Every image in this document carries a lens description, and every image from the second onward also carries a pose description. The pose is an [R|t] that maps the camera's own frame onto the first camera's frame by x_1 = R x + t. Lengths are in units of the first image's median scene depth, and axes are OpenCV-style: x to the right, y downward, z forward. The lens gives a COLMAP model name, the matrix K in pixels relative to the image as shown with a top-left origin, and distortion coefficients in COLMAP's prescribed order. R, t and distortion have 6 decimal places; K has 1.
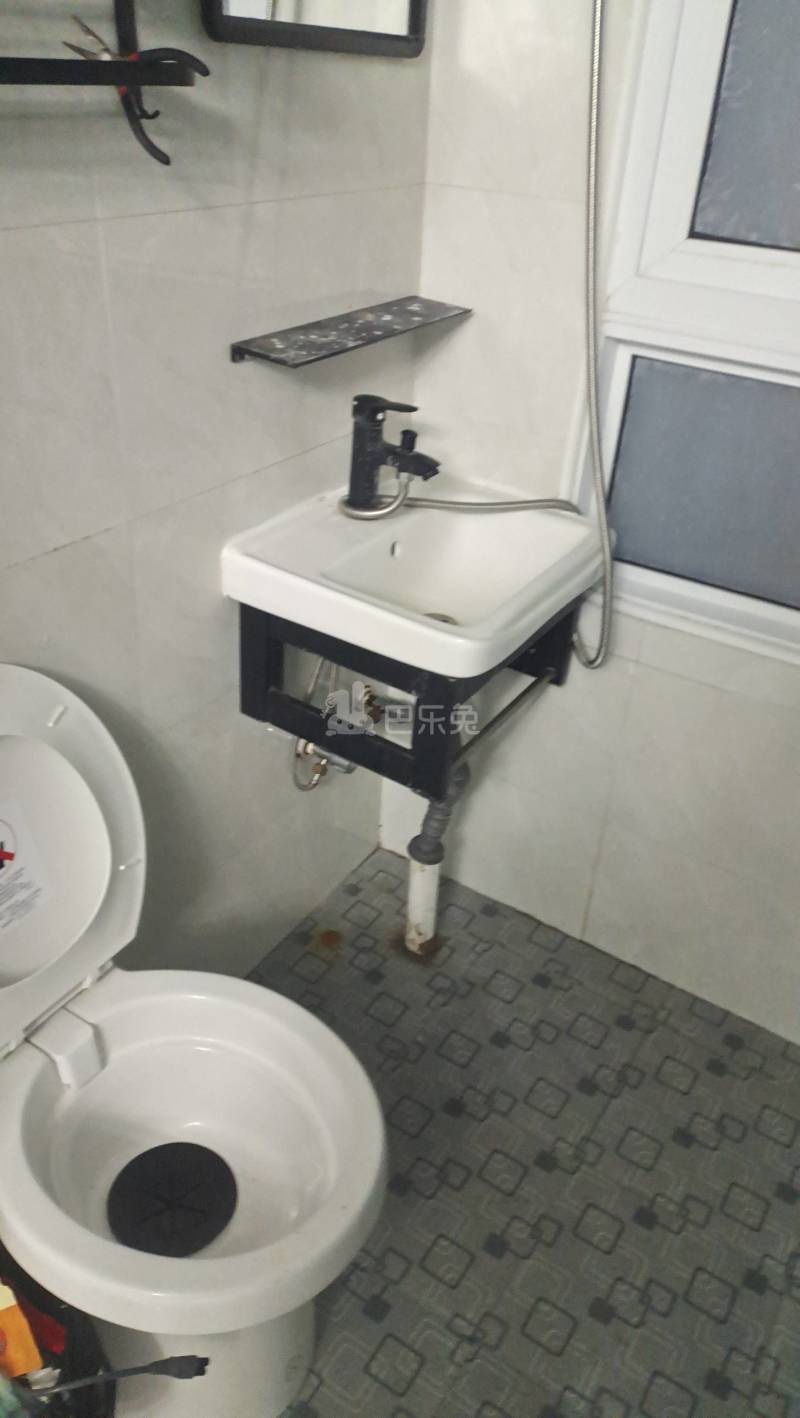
lens RADIAL K [[1016.0, 0, 400.0], [0, 1016.0, 709.0], [0, 0, 1]] dist [0.001085, -0.050711]
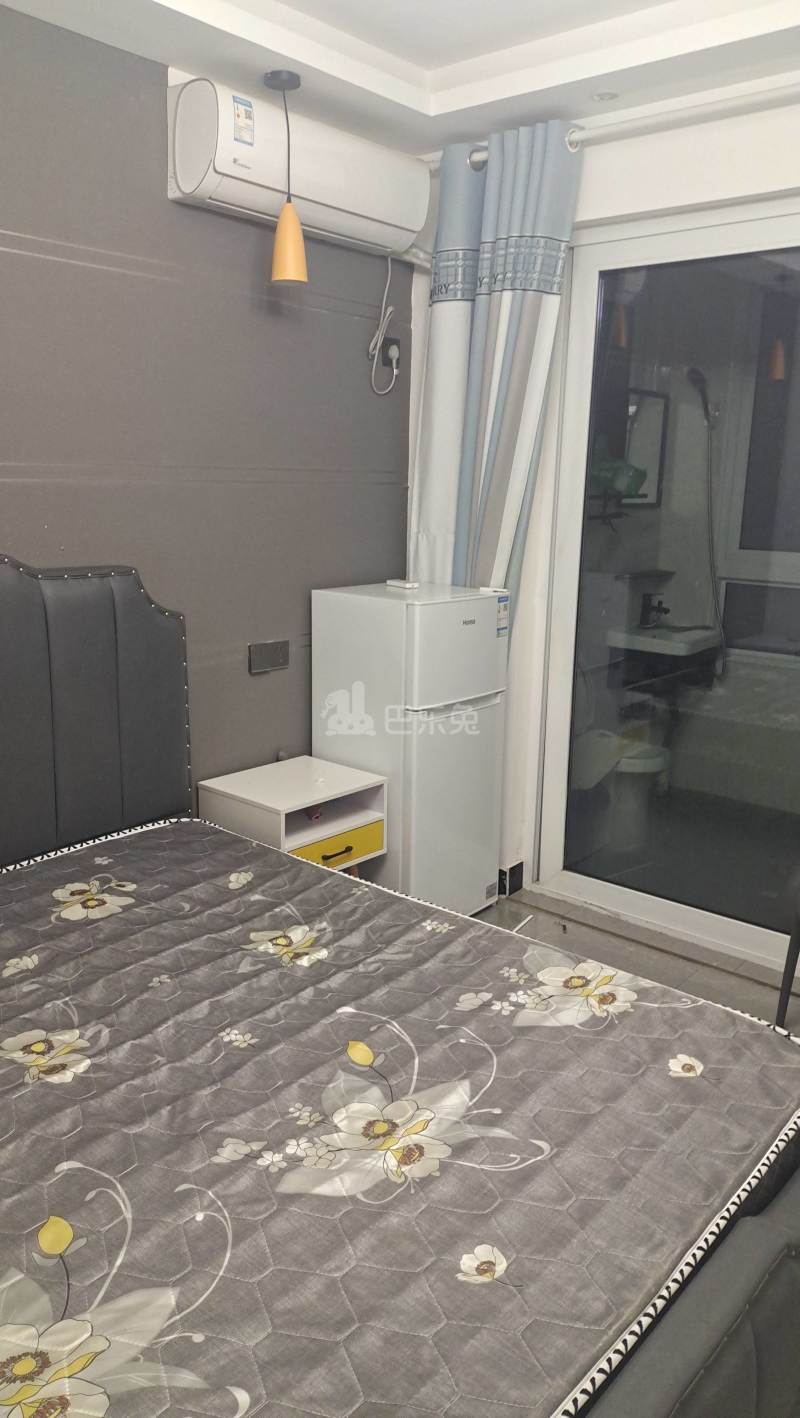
lens RADIAL K [[1016.0, 0, 400.0], [0, 1016.0, 709.0], [0, 0, 1]] dist [0.001085, -0.050711]
pose [[0.990537, -0.010003, -0.136885, -0.380315], [-0.038302, 0.937570, -0.345682, 1.238617], [0.131797, 0.347653, 0.928314, -2.095809]]
